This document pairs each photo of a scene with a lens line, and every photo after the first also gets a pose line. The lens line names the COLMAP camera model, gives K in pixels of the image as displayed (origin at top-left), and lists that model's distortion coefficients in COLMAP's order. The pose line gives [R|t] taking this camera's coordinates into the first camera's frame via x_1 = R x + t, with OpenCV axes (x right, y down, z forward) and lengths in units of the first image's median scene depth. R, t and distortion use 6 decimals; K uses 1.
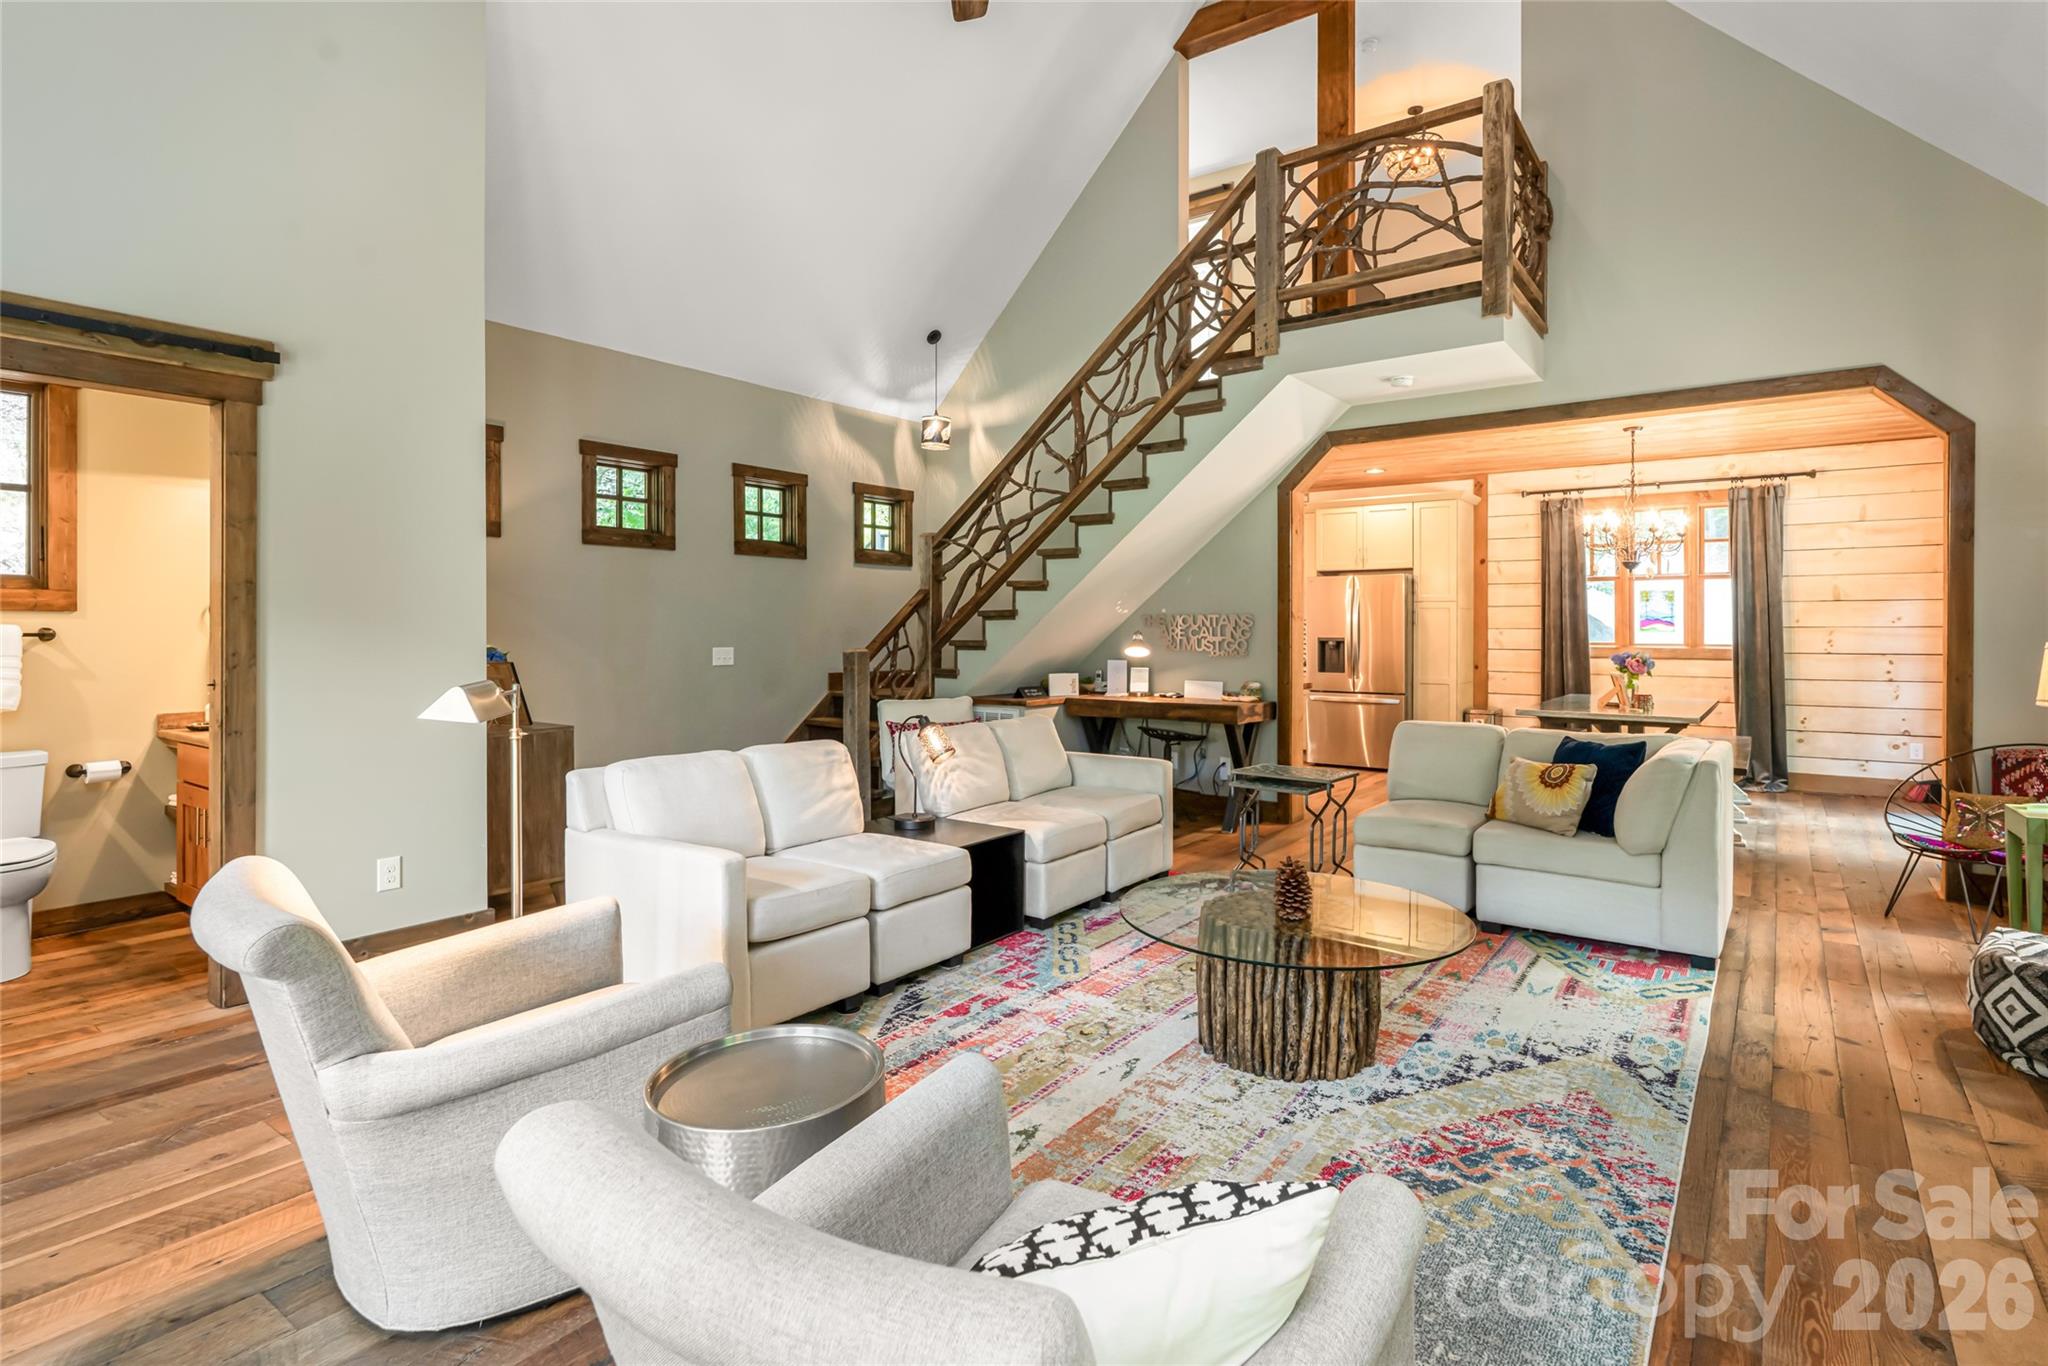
lens RADIAL K [[991.3, 0, 1045.0], [0, 991.3, 628.7], [0, 0, 1]] dist [0.000179, 0.000382]
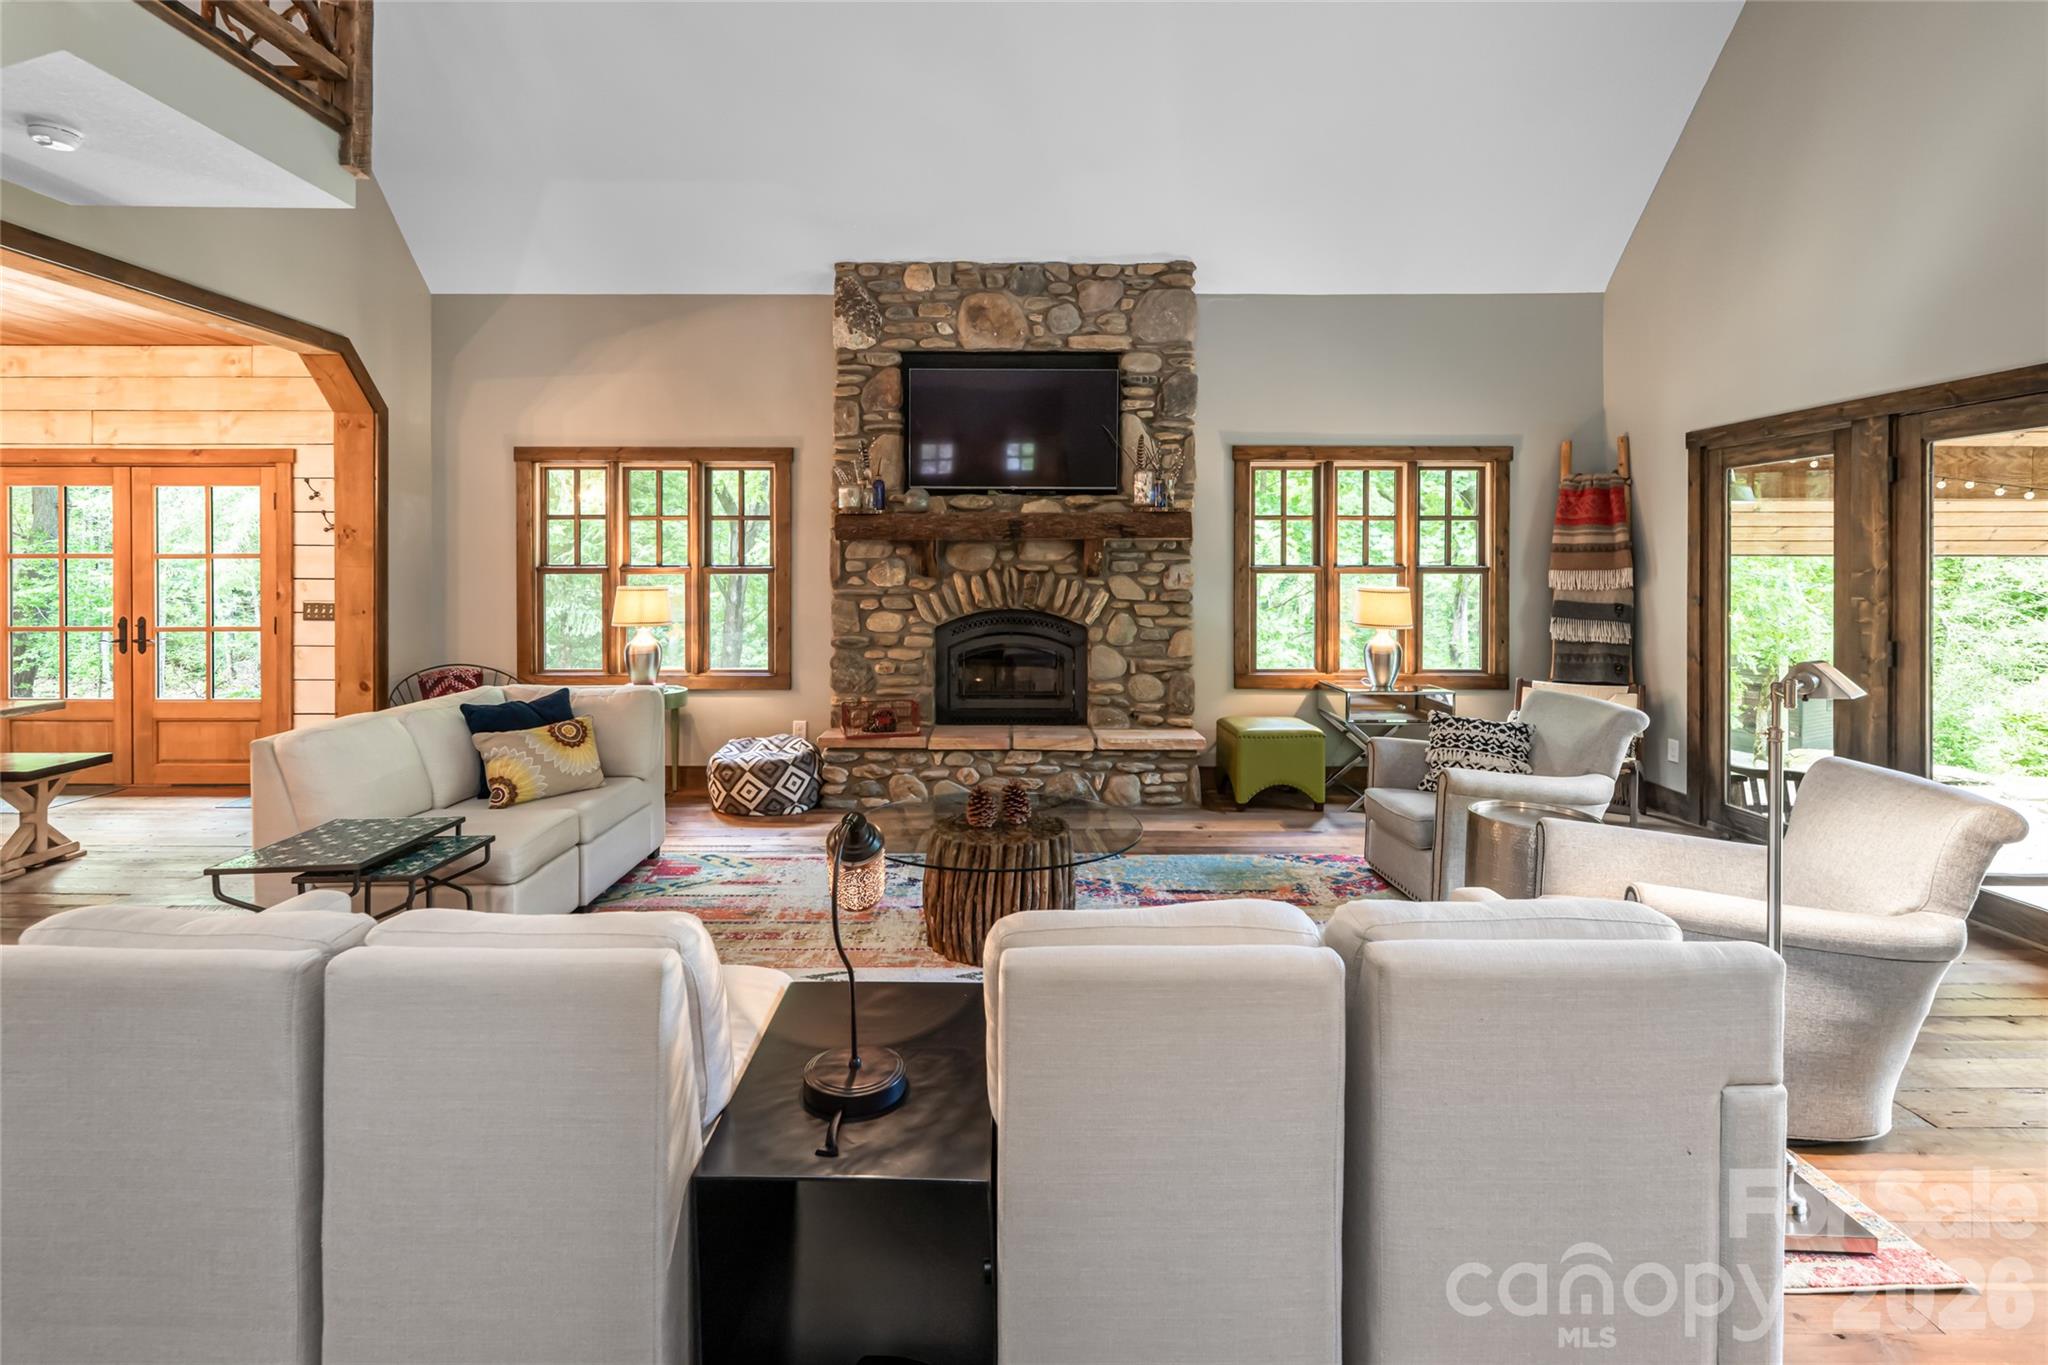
lens RADIAL K [[980.7, 0, 973.7], [0, 980.7, 573.2], [0, 0, 1]] dist [-0.000406, 0.000190]
pose [[-0.566283, -0.006779, 0.824183, -0.359923], [0.002003, 0.999952, 0.009602, -0.013645], [-0.824208, 0.007088, -0.566242, 0.868312]]
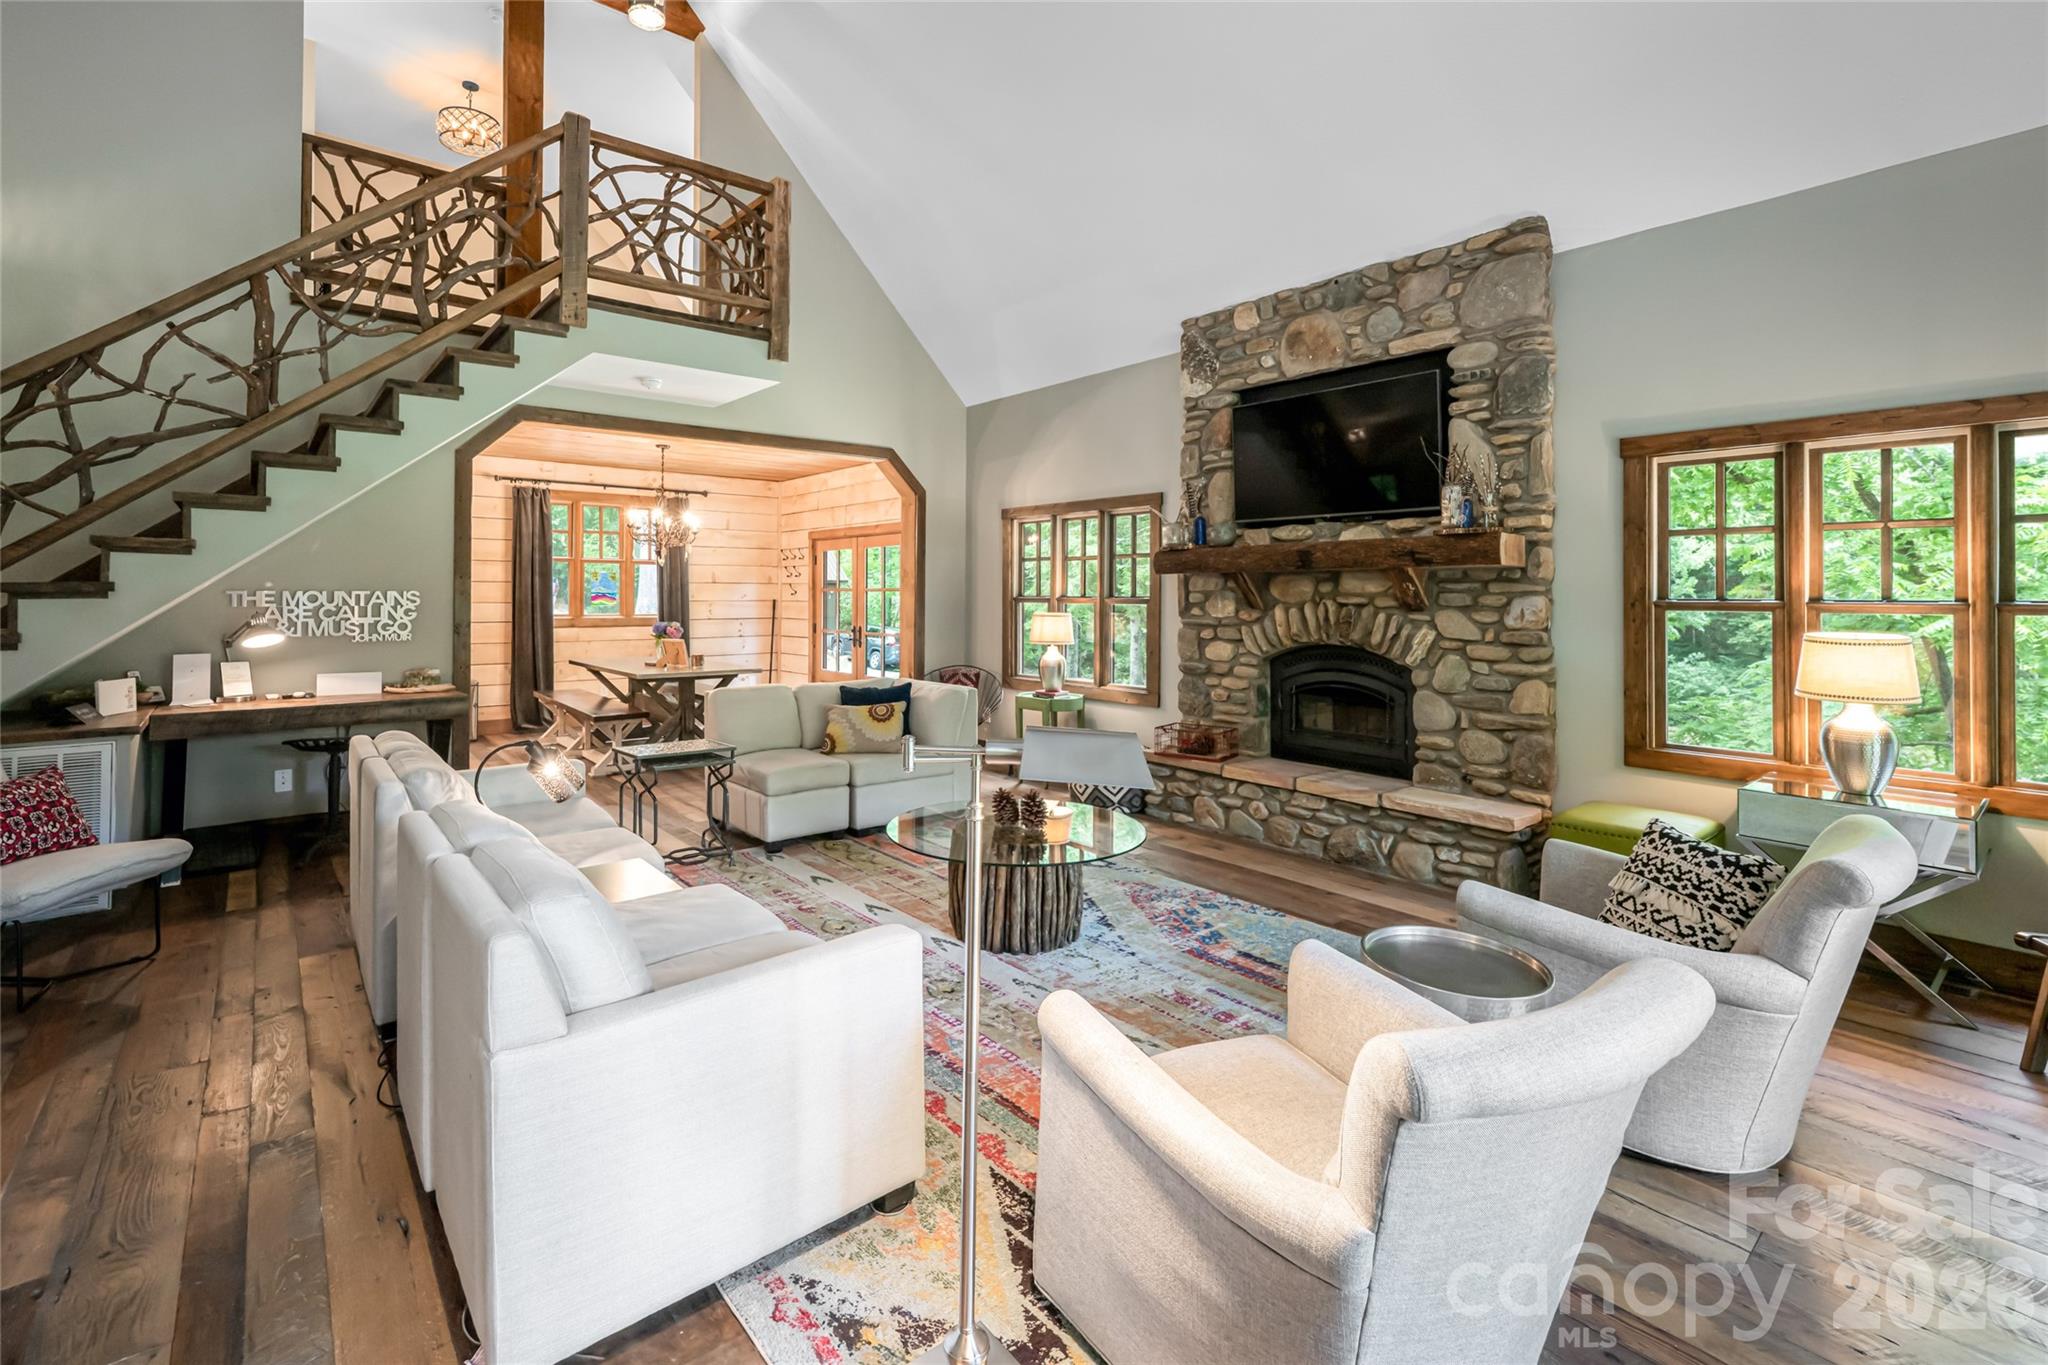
lens RADIAL K [[892.0, 0, 964.1], [0, 892.0, 584.9], [0, 0, 1]] dist [-0.001336, 0.000456]
pose [[0.286438, 0.012296, 0.958020, -0.475095], [-0.001316, 0.999922, -0.012440, -0.012933], [-0.958098, 0.002302, 0.286432, 0.373727]]
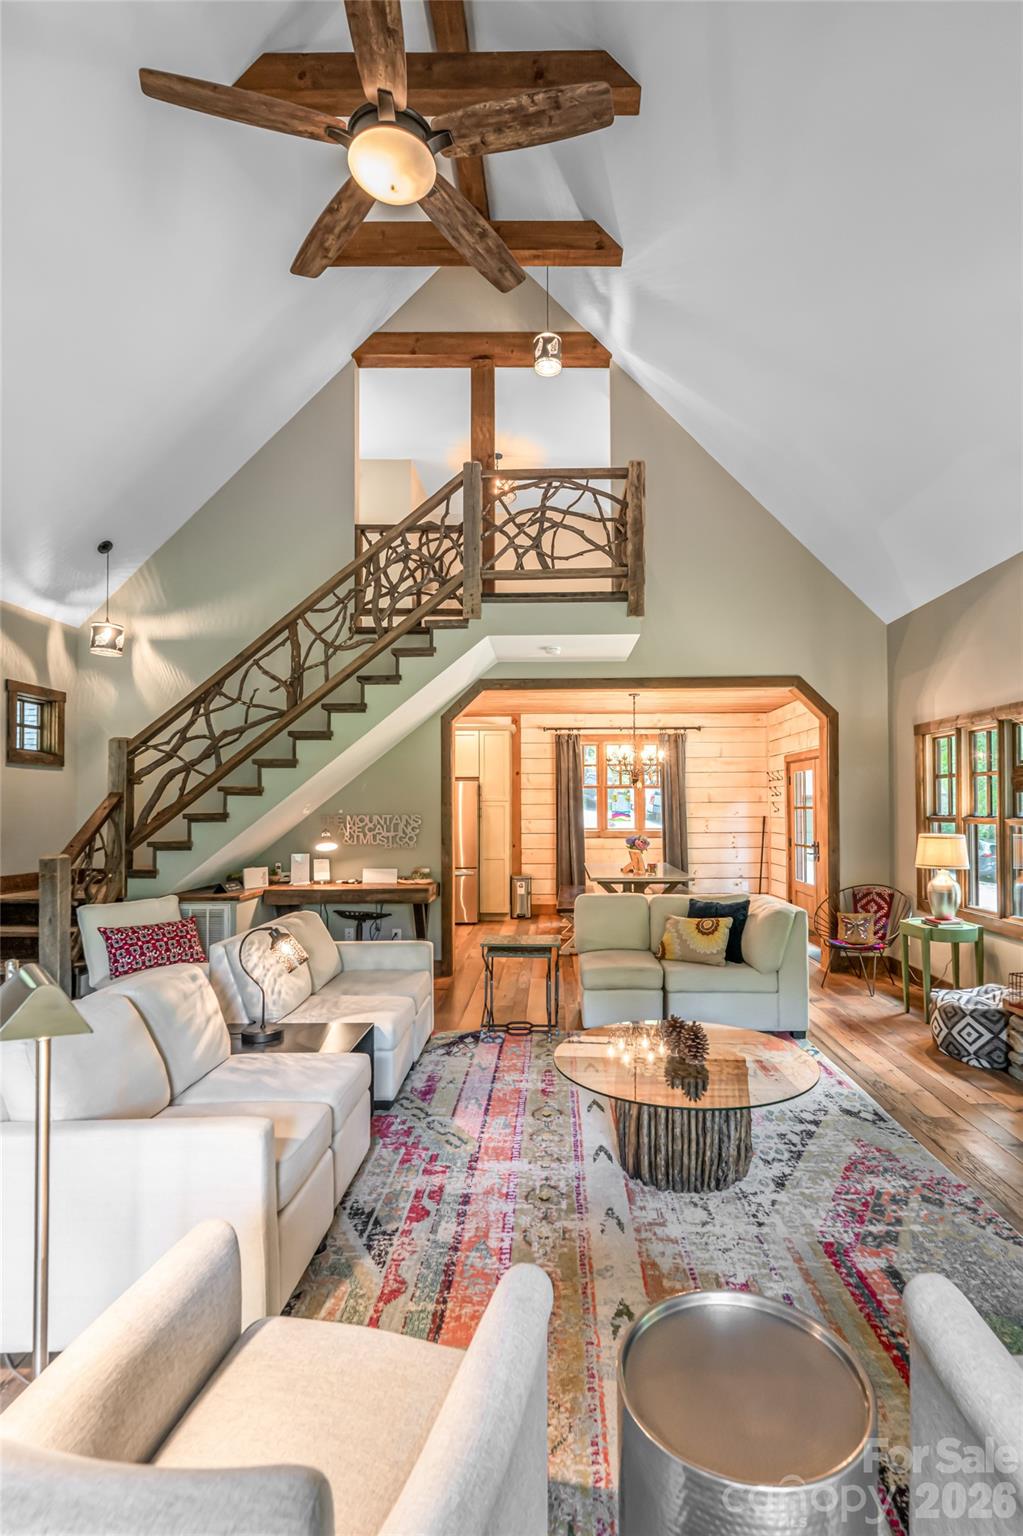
lens RADIAL K [[735.5, 0, 546.3], [0, 735.5, 794.2], [0, 0, 1]] dist [-0.000406, 0.000190]
pose [[0.817372, 0.006679, 0.576072, -0.240557], [0.006691, 0.999755, -0.021085, -0.023346], [-0.576072, 0.021089, 0.817127, 0.154254]]
